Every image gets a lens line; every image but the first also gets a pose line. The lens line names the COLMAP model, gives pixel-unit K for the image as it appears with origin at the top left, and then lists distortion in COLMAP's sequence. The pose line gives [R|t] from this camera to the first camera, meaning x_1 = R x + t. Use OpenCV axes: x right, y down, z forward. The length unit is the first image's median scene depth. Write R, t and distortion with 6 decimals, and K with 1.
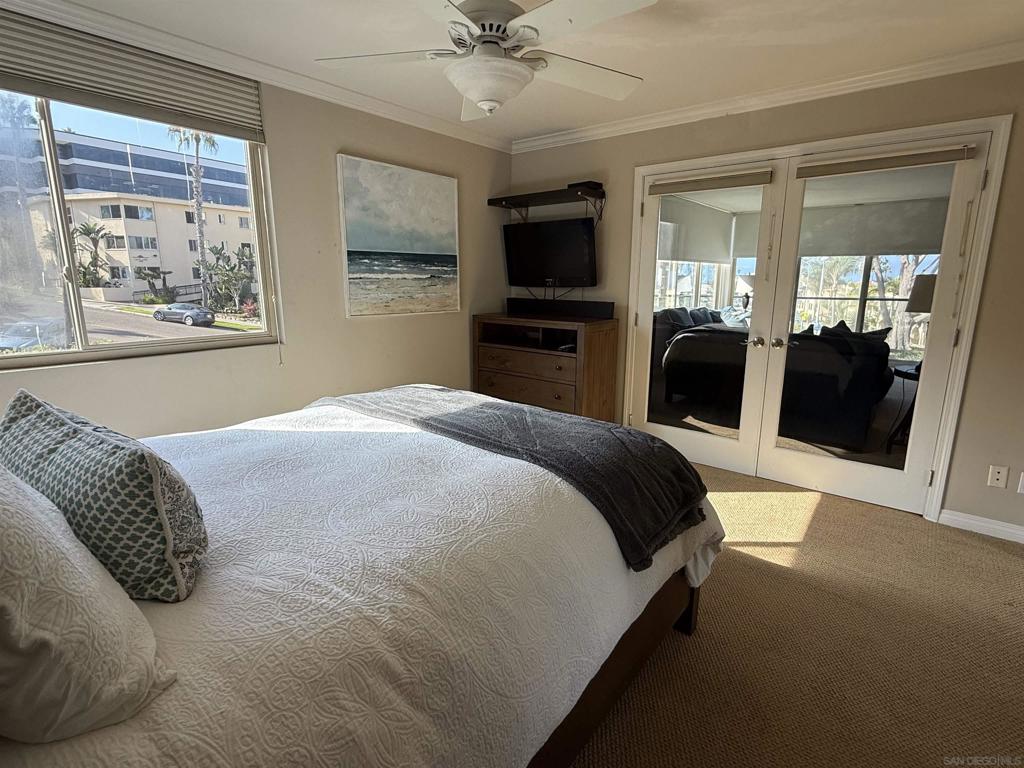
lens RADIAL K [[508.2, 0, 512.4], [0, 508.2, 382.3], [0, 0, 1]] dist [-0.000903, 0.001030]
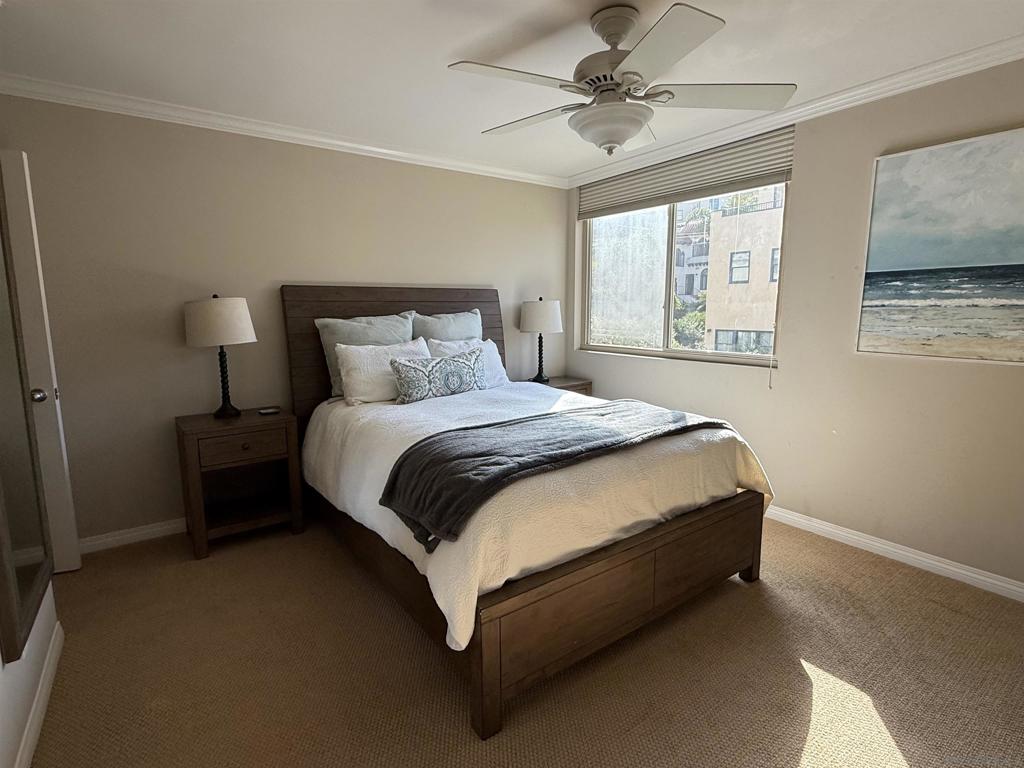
lens RADIAL K [[508.2, 0, 514.2], [0, 508.2, 381.8], [0, 0, 1]] dist [-0.000903, 0.001030]
pose [[-0.255397, 0.136729, -0.957119, 0.604001], [-0.192017, 0.963057, 0.188814, -0.128473], [0.947577, 0.232006, -0.219708, 0.648736]]
